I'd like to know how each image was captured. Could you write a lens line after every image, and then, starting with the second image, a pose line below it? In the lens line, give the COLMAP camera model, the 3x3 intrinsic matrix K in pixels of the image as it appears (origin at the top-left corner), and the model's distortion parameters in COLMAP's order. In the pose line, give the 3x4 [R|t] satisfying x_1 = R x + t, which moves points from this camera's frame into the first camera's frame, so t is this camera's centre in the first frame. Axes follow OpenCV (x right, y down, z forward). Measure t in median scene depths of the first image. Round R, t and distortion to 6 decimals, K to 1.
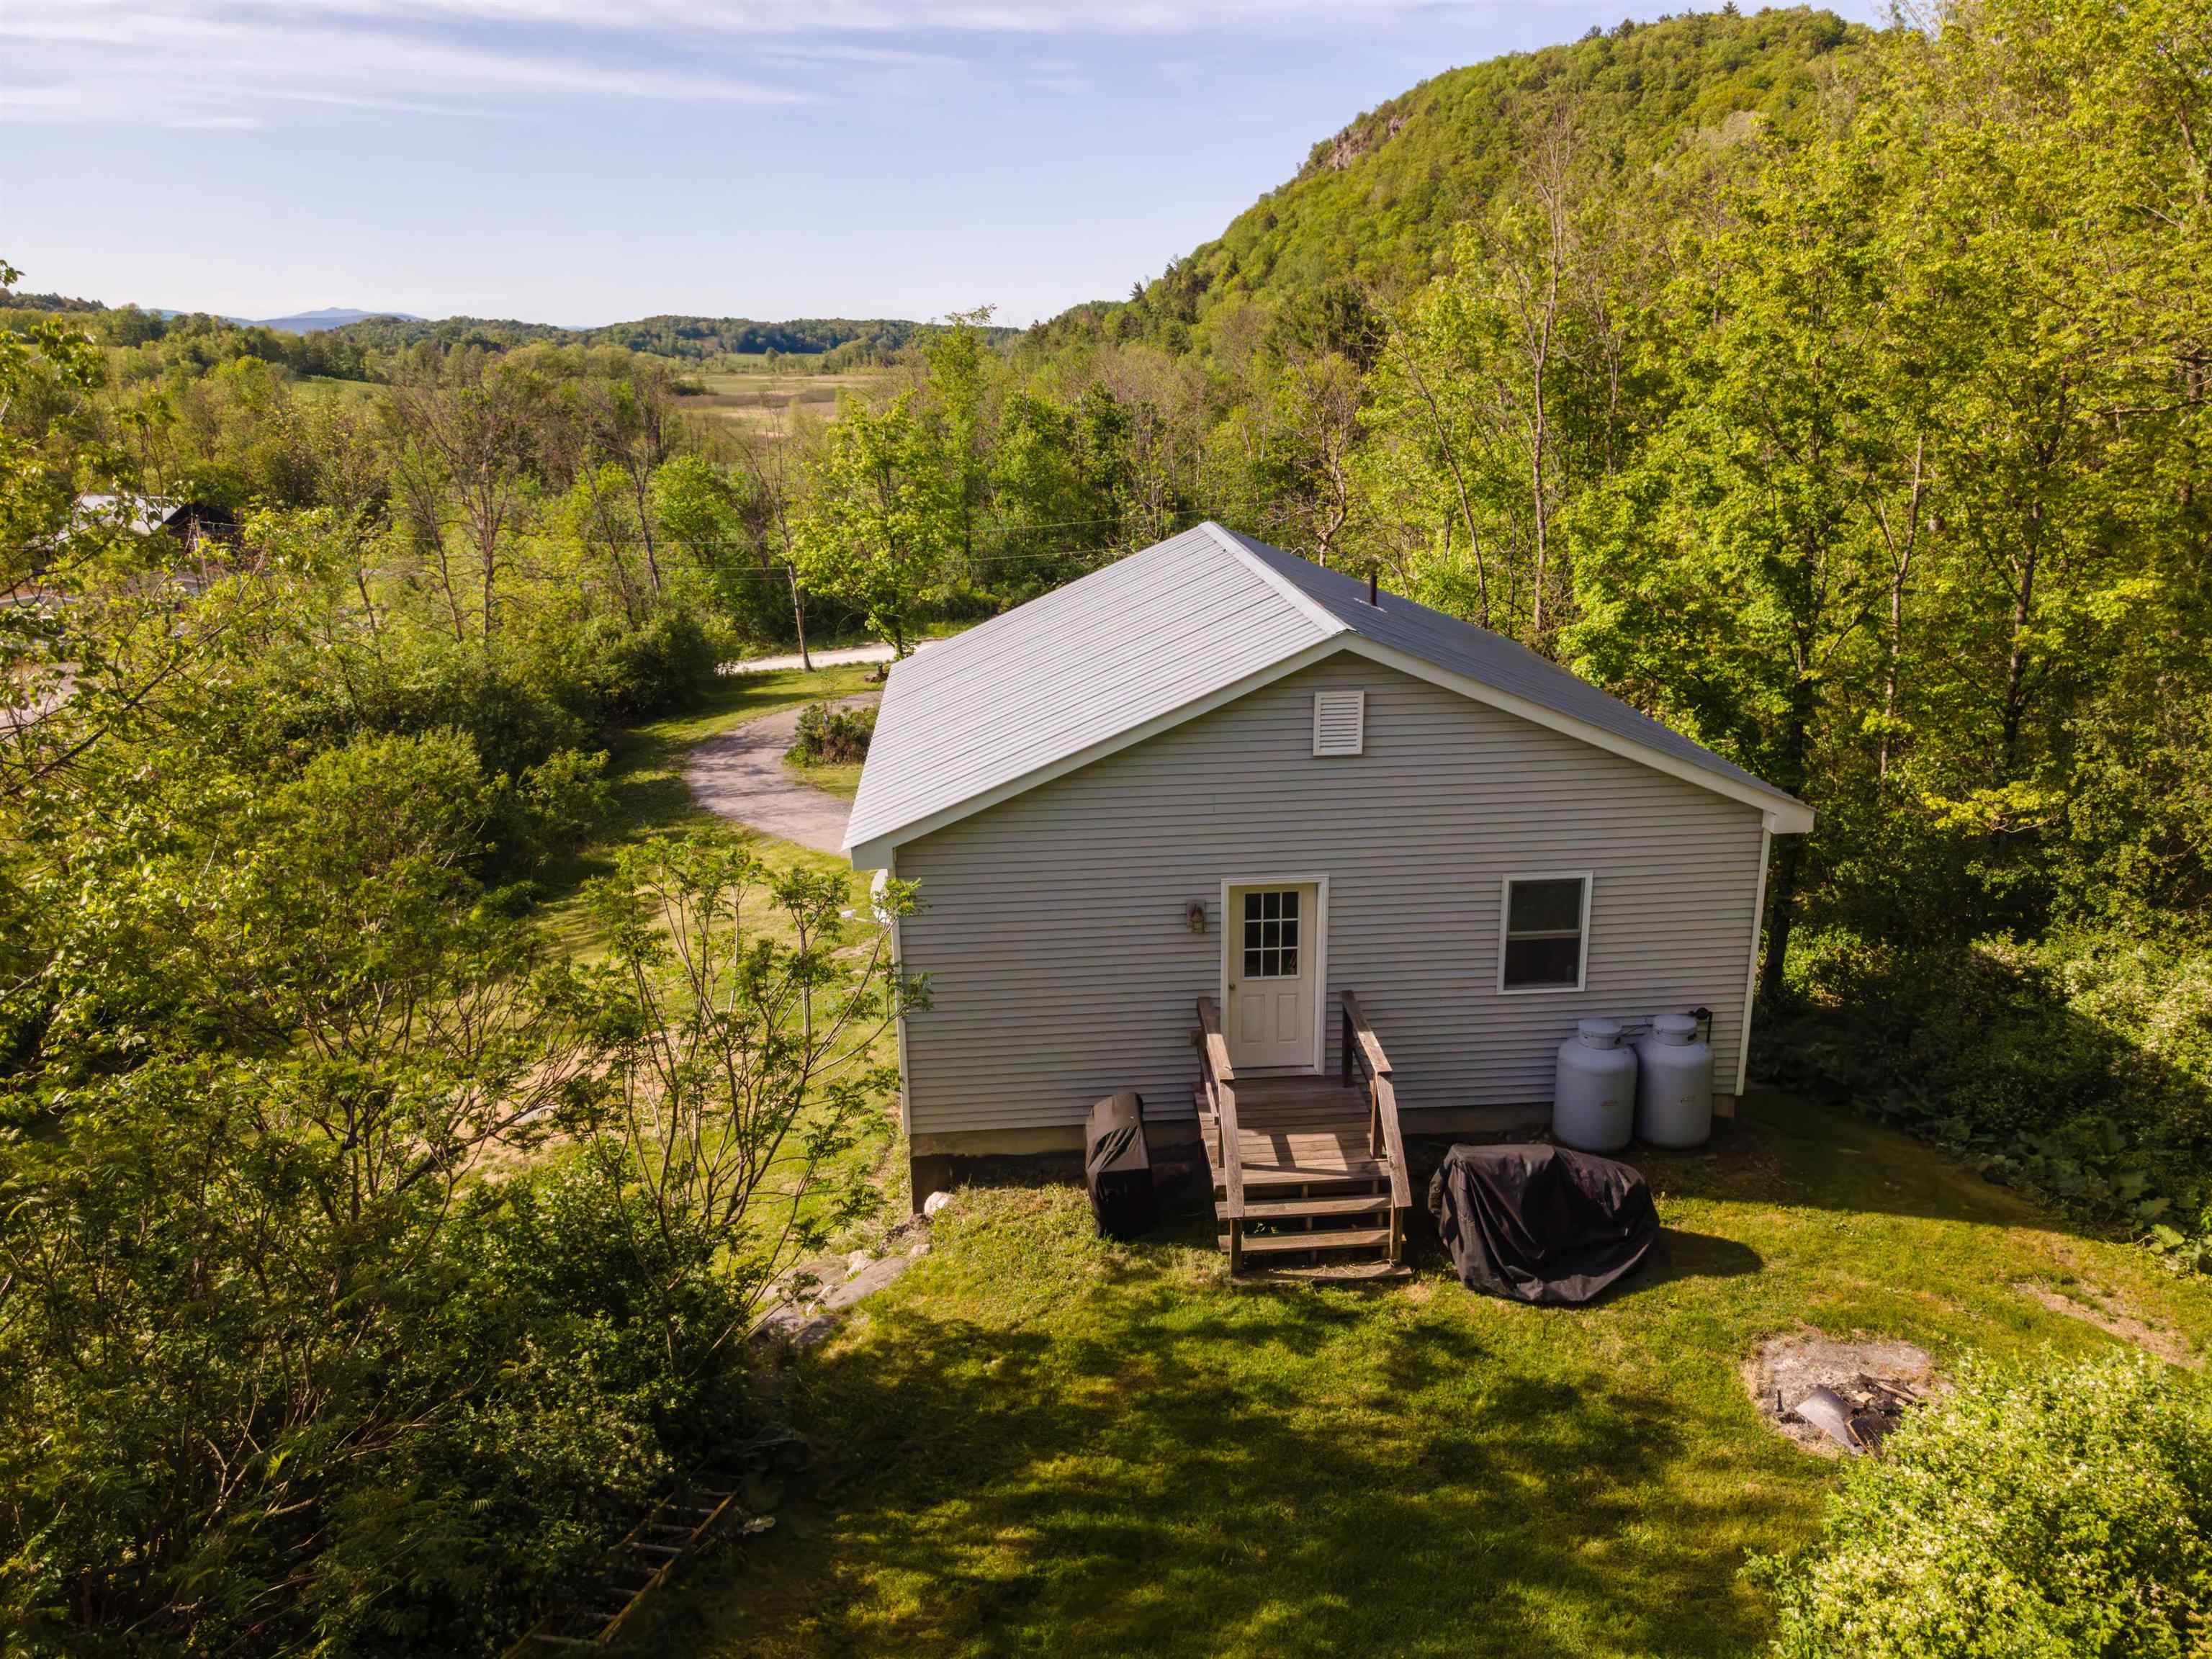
lens RADIAL K [[1582.4, 0, 1106.0], [0, 1582.4, 829.5], [0, 0, 1]] dist [0.051076, 0.002926]
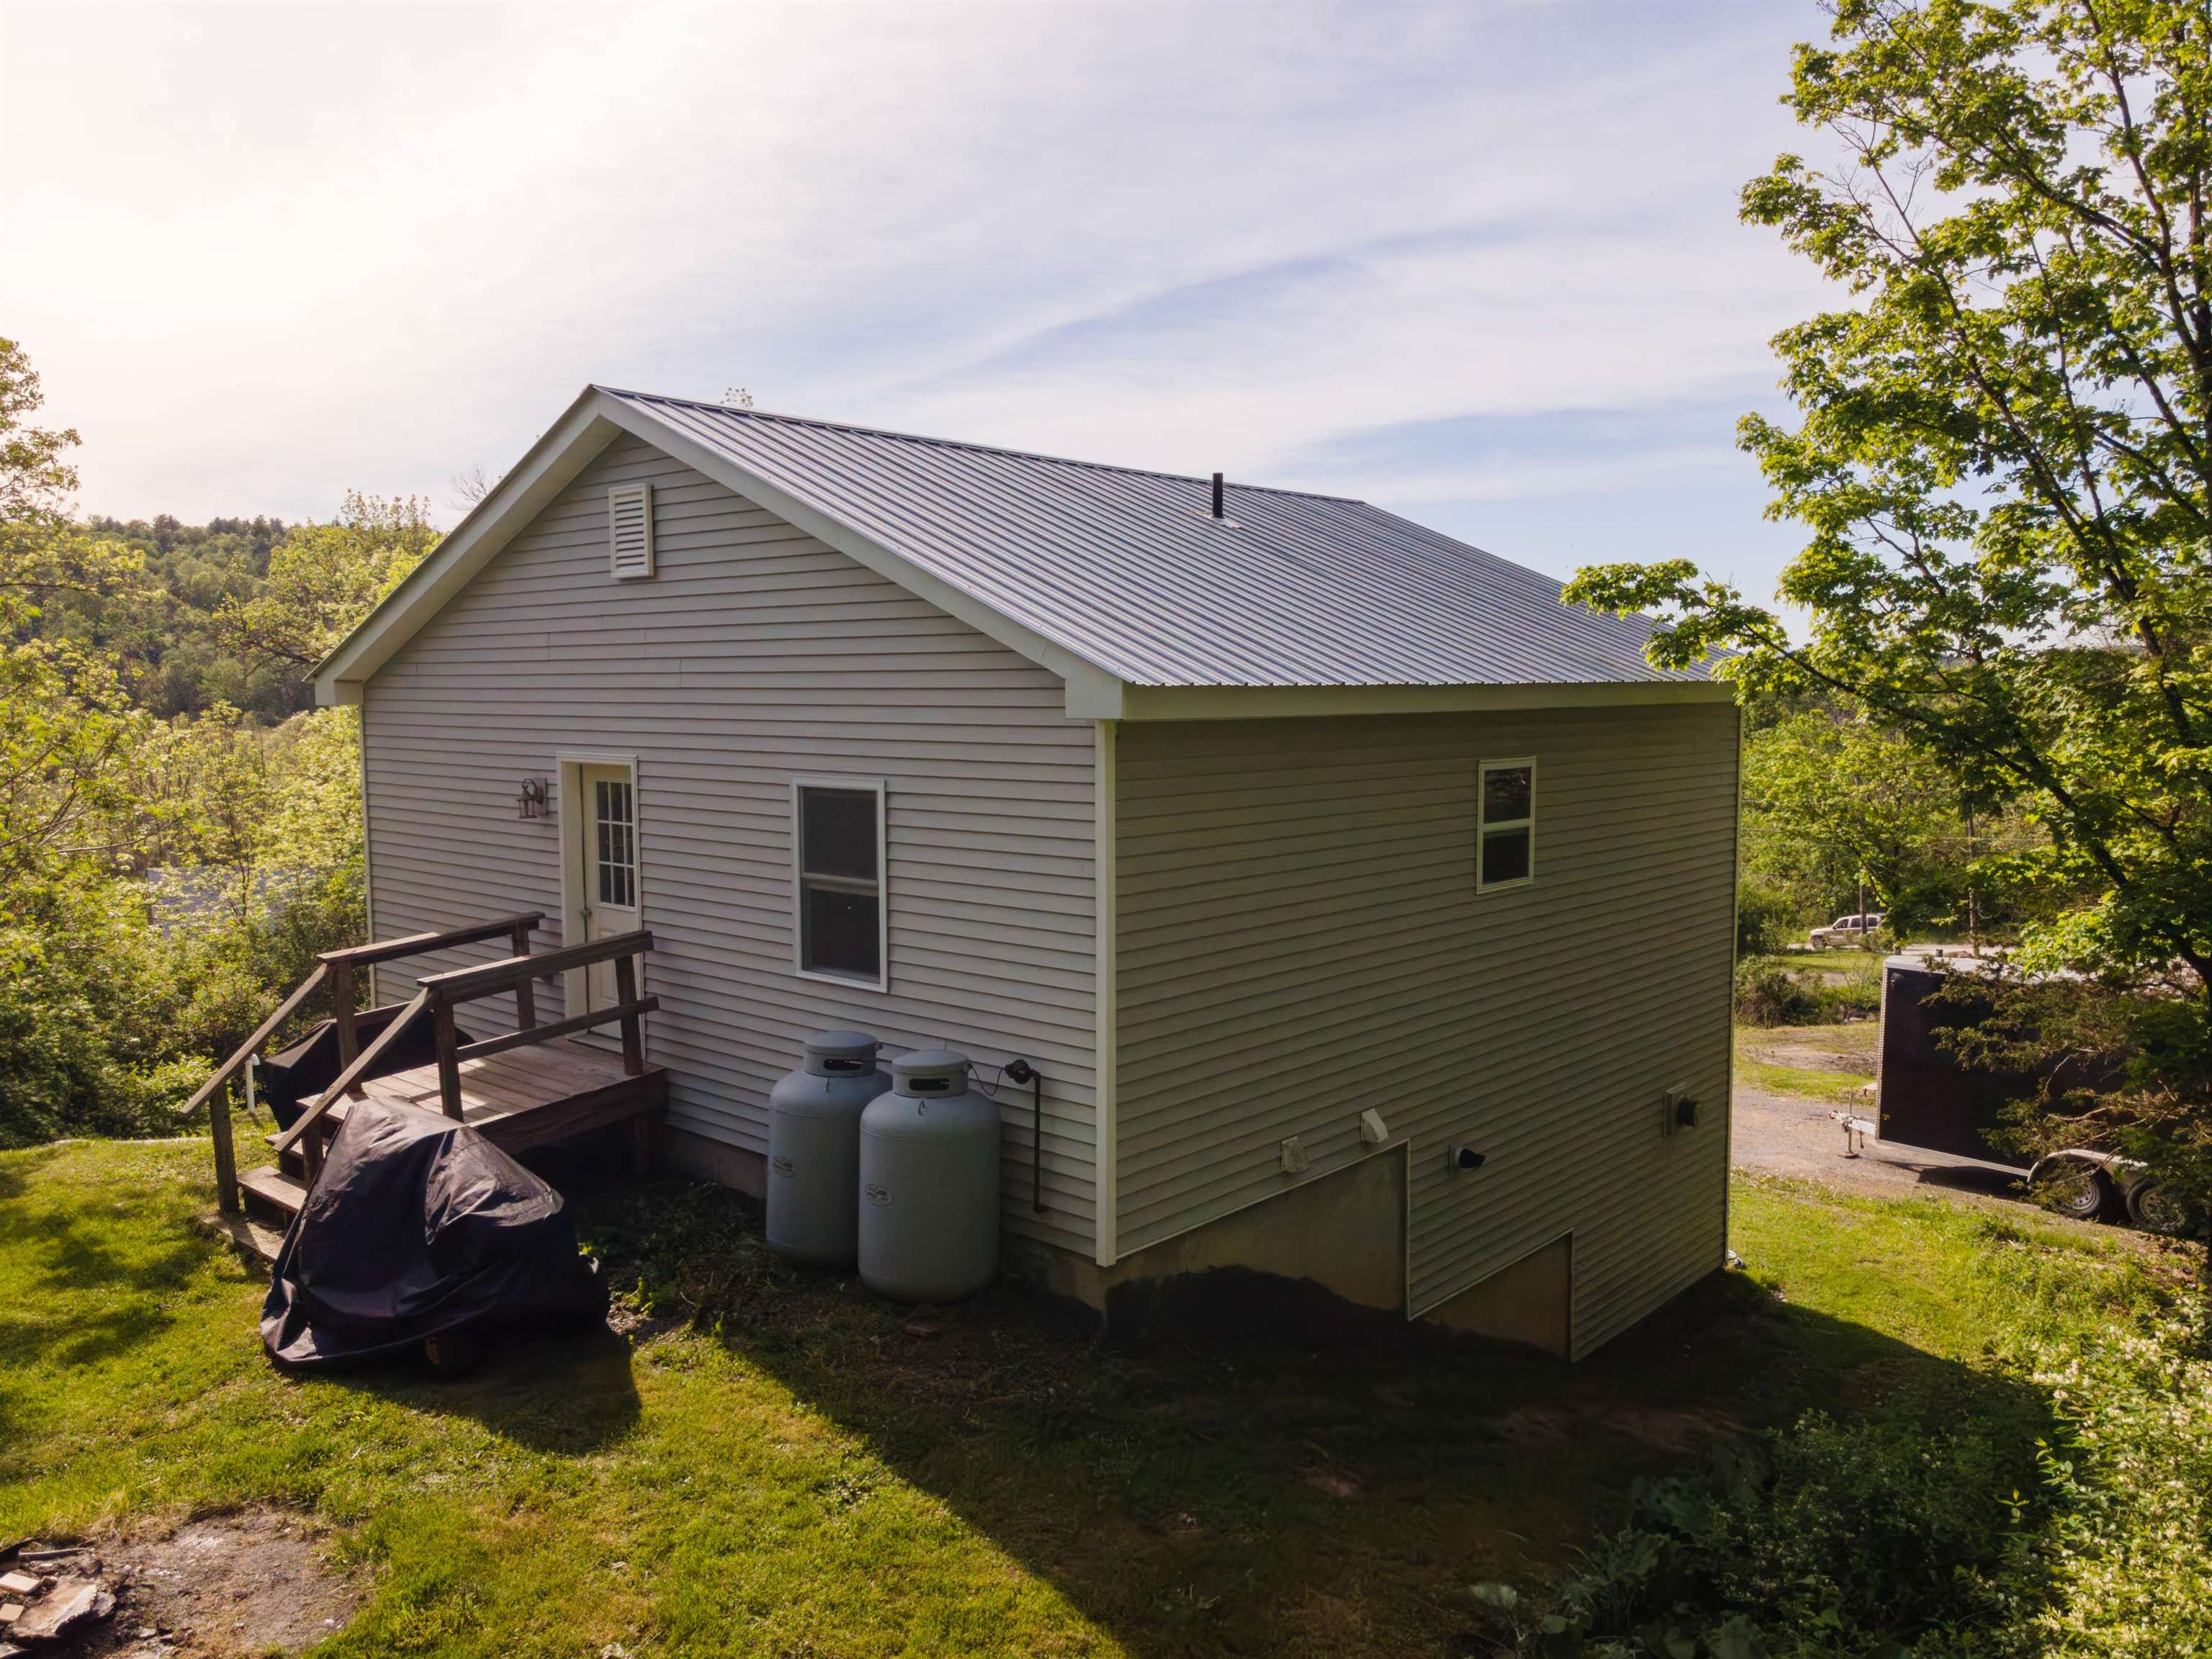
lens RADIAL K [[1582.4, 0, 1106.0], [0, 1582.4, 829.5], [0, 0, 1]] dist [0.051076, 0.002926]
pose [[0.699052, 0.080103, -0.710570, 0.845179], [-0.221758, 0.968998, -0.108928, 0.097220], [0.679815, 0.233721, 0.695144, 0.695199]]
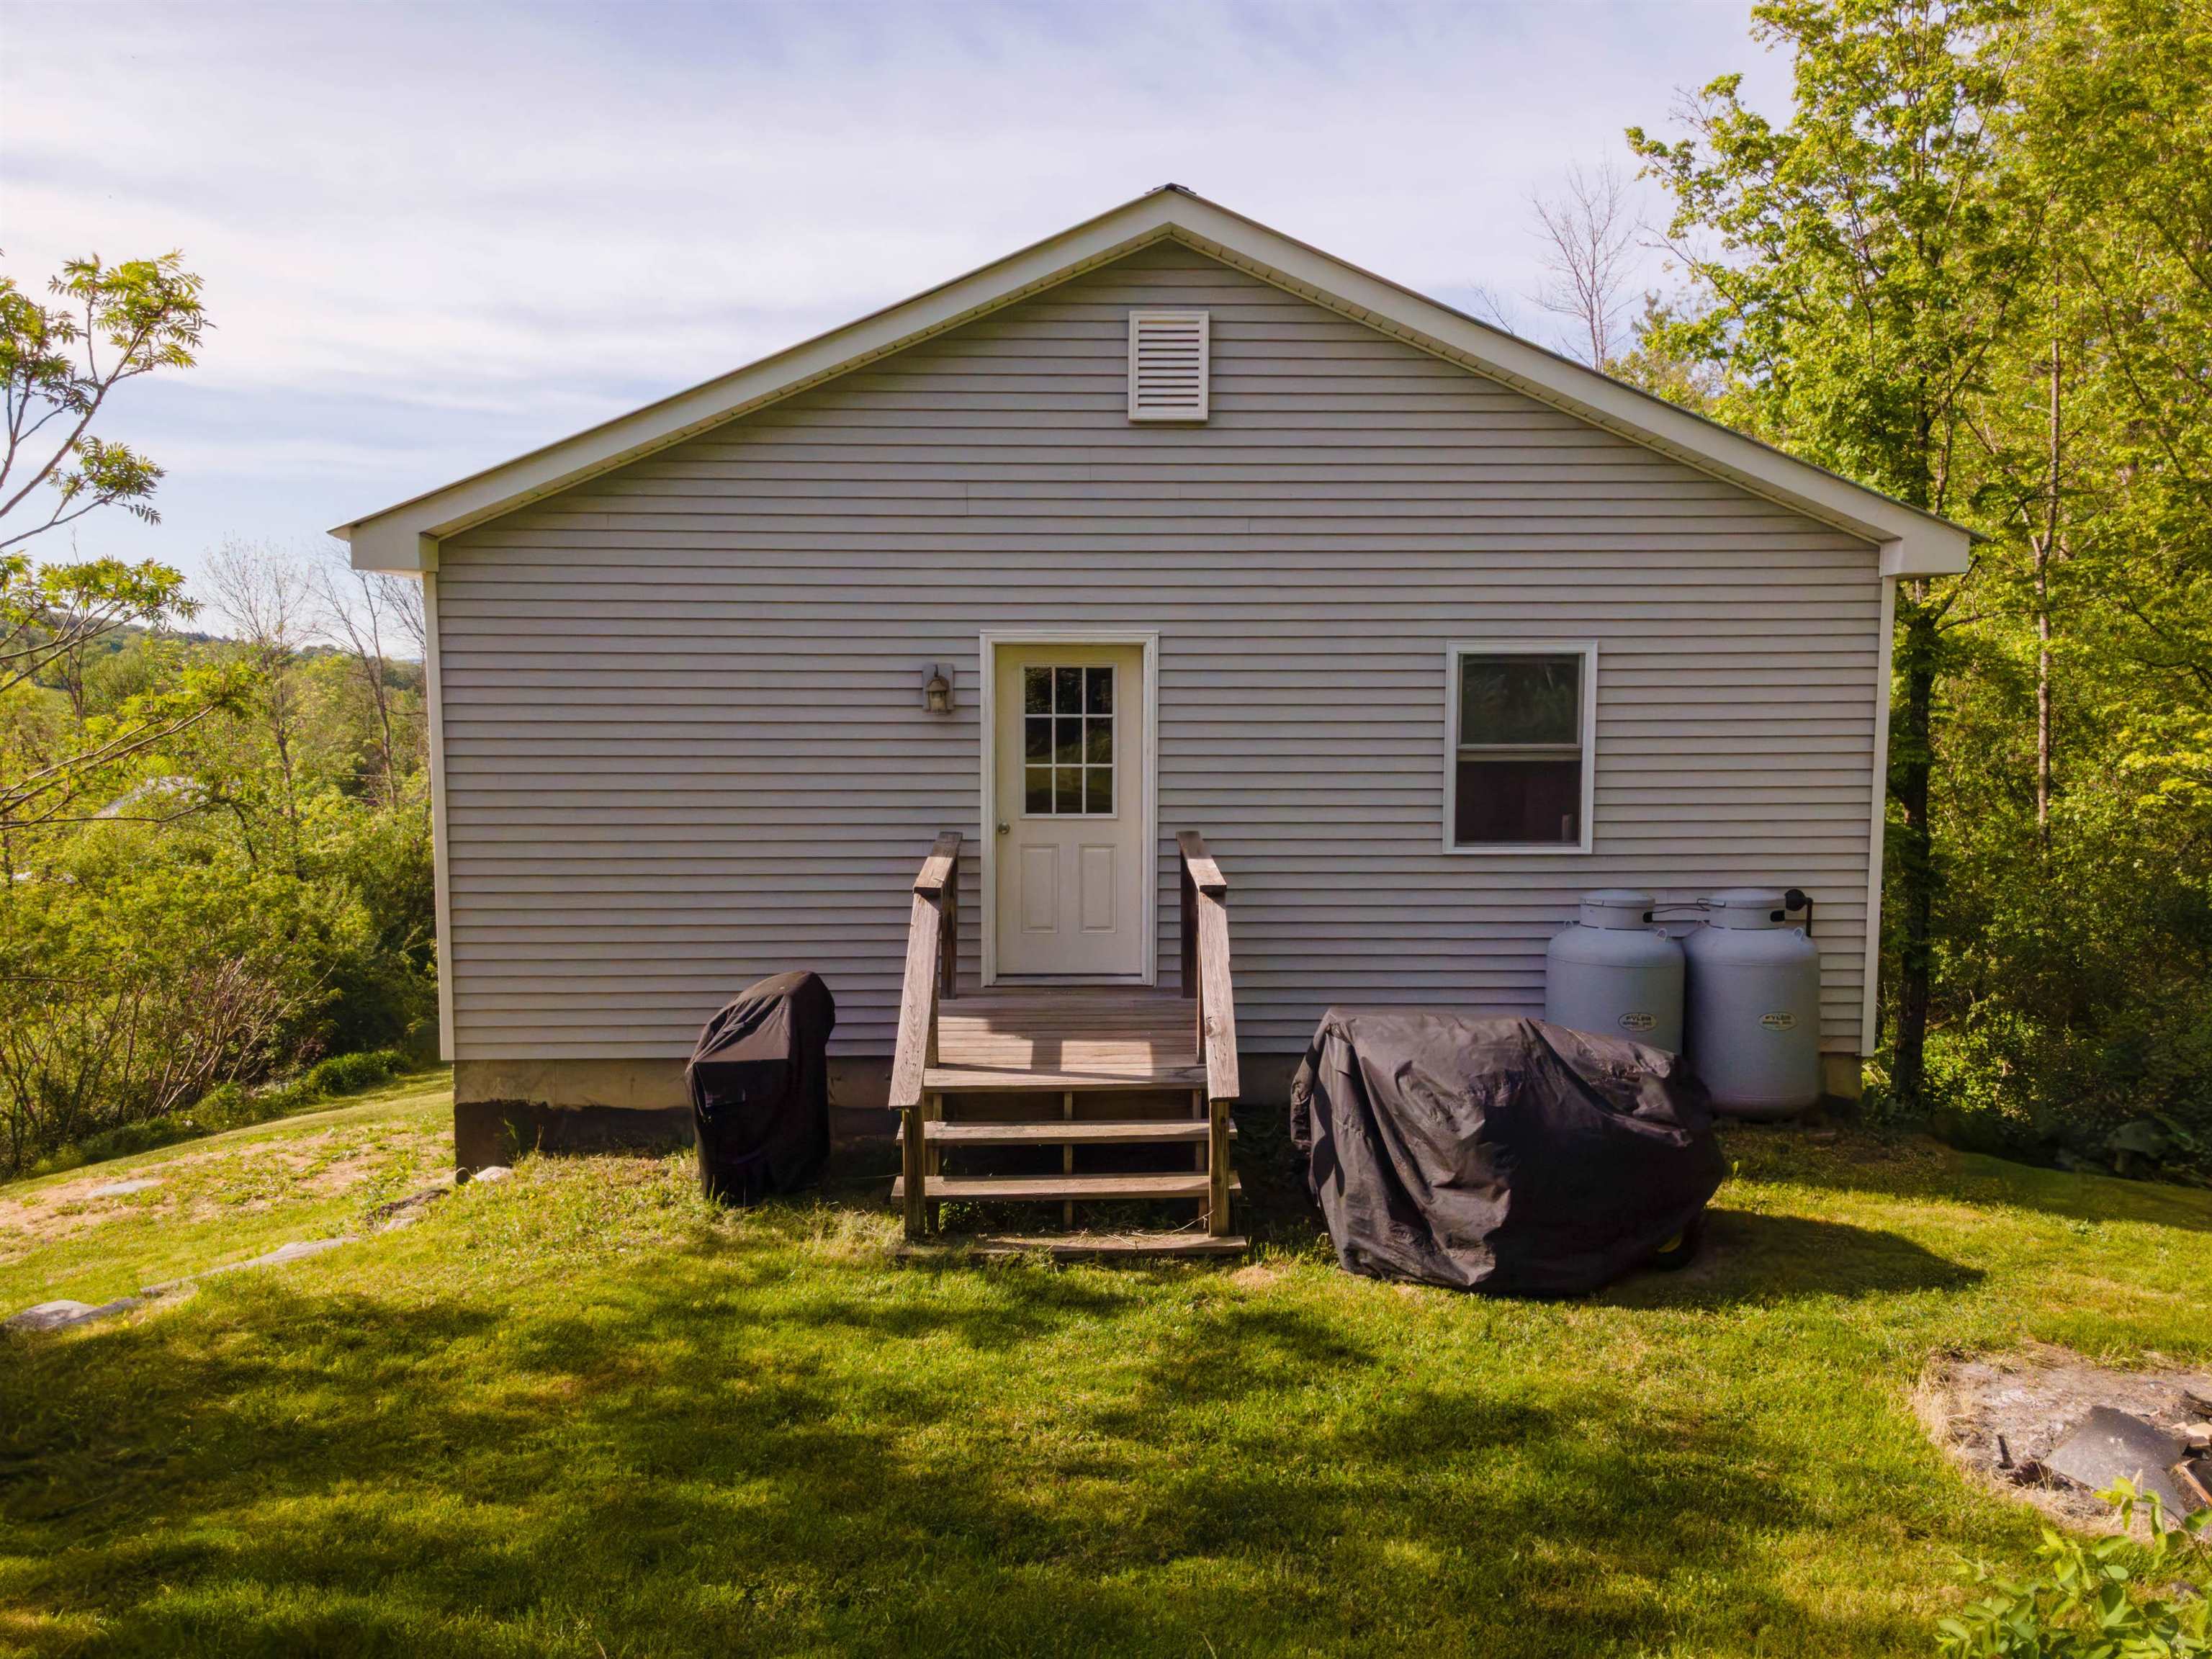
lens RADIAL K [[1611.4, 0, 1106.0], [0, 1611.4, 829.5], [0, 0, 1]] dist [0.048740, -0.000111]
pose [[0.998576, 0.022711, -0.048274, 0.161954], [-0.032403, 0.977027, -0.210639, 0.248911], [0.042381, 0.211903, 0.976371, 0.434889]]
